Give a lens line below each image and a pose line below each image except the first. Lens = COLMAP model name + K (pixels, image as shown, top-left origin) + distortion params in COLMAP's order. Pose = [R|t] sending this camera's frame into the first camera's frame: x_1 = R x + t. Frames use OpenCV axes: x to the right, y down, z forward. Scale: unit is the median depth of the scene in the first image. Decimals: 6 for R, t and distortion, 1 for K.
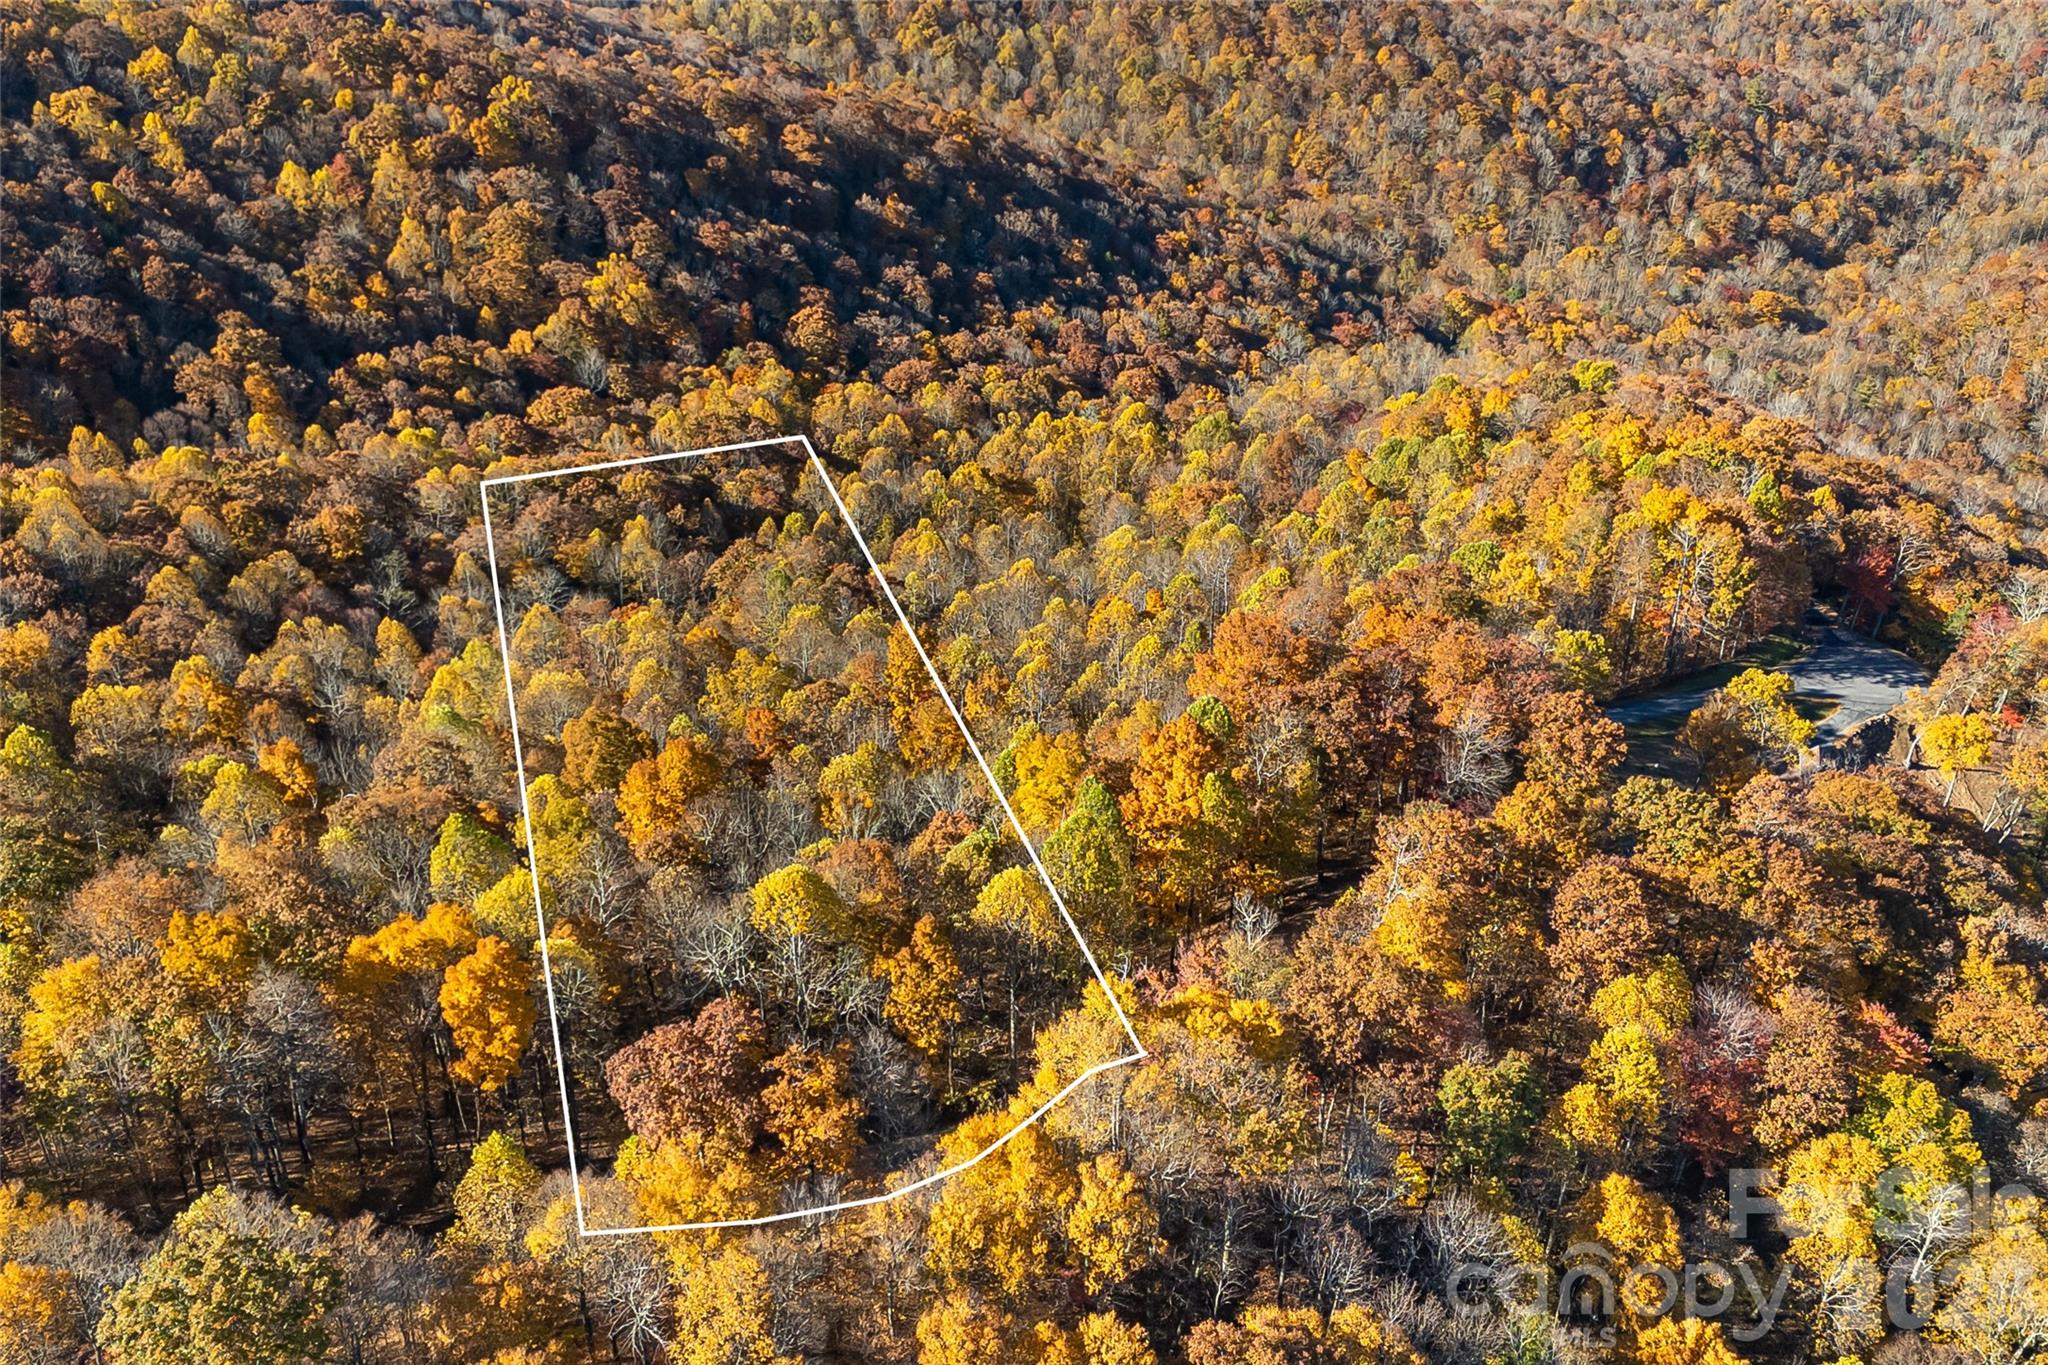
lens RADIAL K [[1738.5, 0, 1024.0], [0, 1738.5, 682.5], [0, 0, 1]] dist [0.085755, -0.091845]
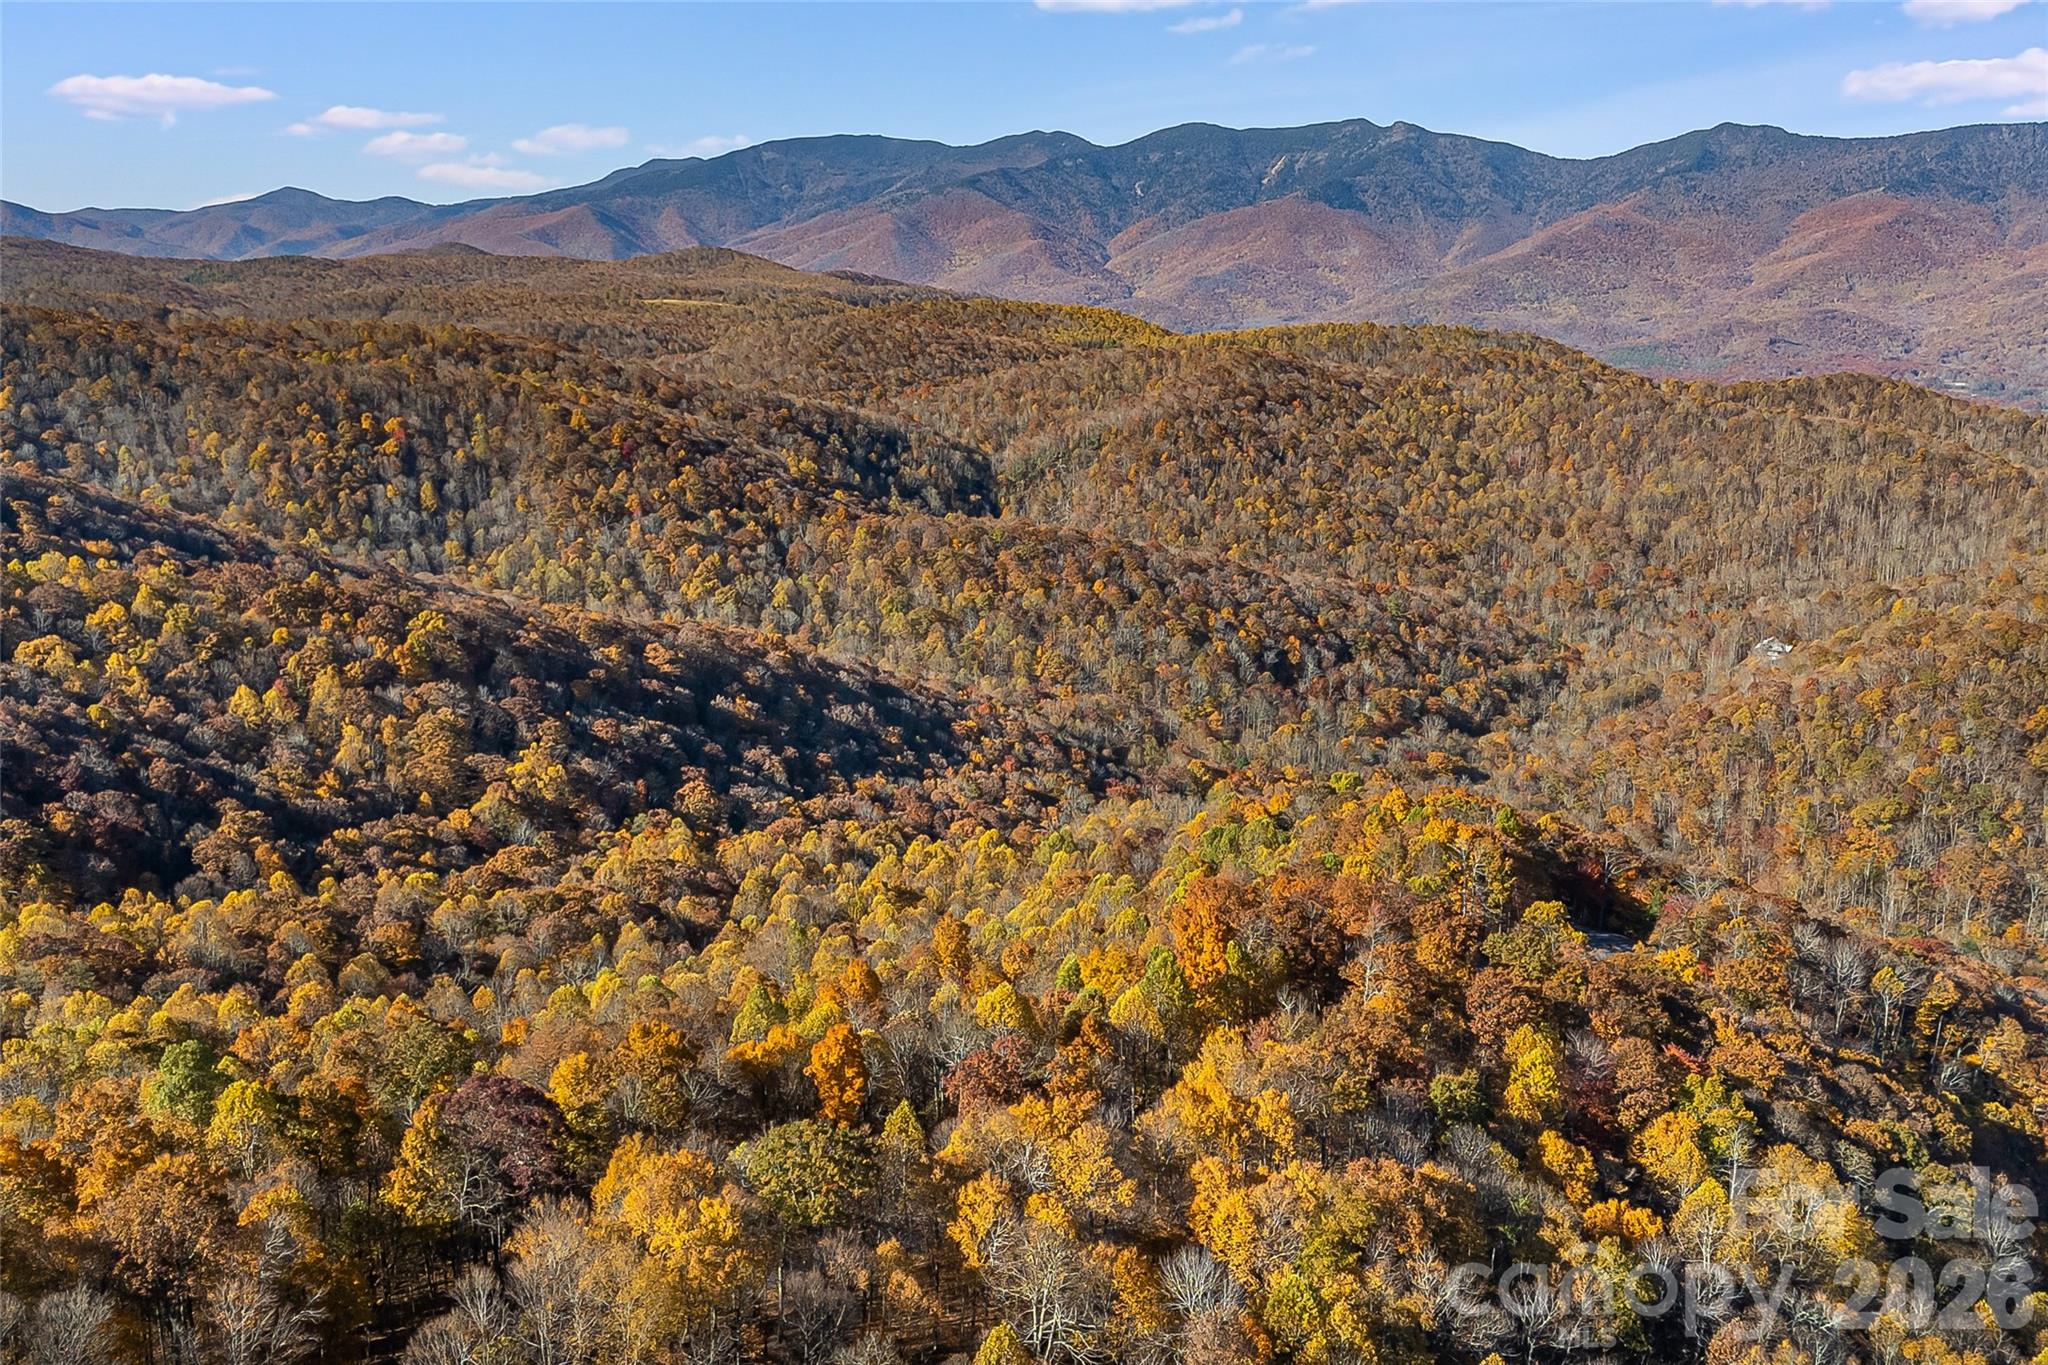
lens RADIAL K [[1737.9, 0, 1022.3], [0, 1737.9, 674.8], [0, 0, 1]] dist [0.167490, -0.348282]
pose [[0.982556, -0.051333, 0.178744, -0.099157], [0.104054, 0.948365, -0.299626, 0.081452], [-0.154134, 0.312999, 0.937163, -0.138129]]
